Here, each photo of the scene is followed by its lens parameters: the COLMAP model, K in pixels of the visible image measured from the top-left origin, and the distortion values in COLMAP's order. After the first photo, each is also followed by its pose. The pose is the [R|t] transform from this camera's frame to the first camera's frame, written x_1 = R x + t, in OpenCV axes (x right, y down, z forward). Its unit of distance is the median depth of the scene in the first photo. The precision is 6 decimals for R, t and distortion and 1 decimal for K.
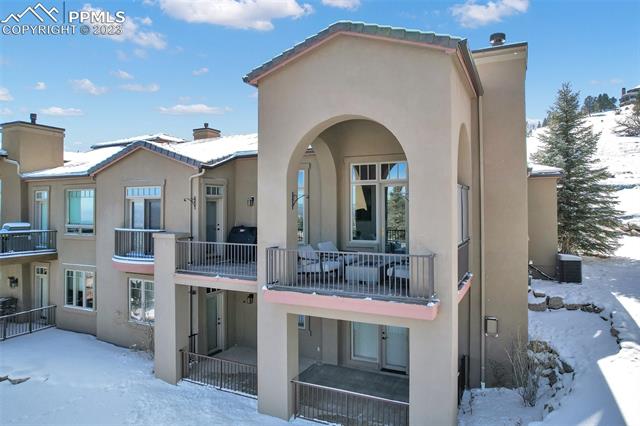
lens RADIAL K [[403.2, 0, 321.6], [0, 403.2, 209.1], [0, 0, 1]] dist [-0.027989, 0.001281]
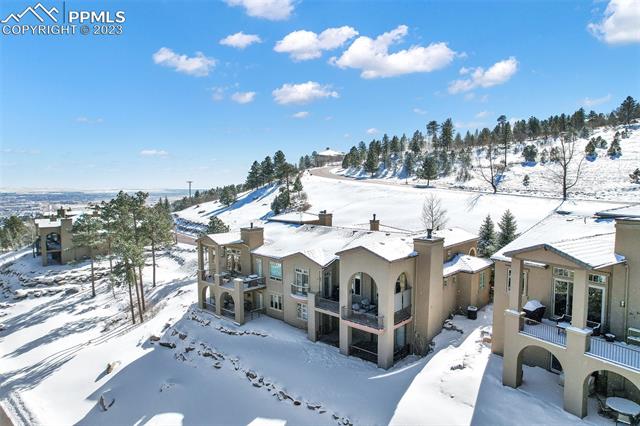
lens RADIAL K [[403.2, 0, 317.9], [0, 403.2, 213.5], [0, 0, 1]] dist [-0.027989, 0.001281]
pose [[0.958596, 0.024182, -0.283740, 0.453774], [0.000165, 0.996341, 0.085471, -0.721131], [0.284769, -0.081979, 0.955084, -1.653752]]
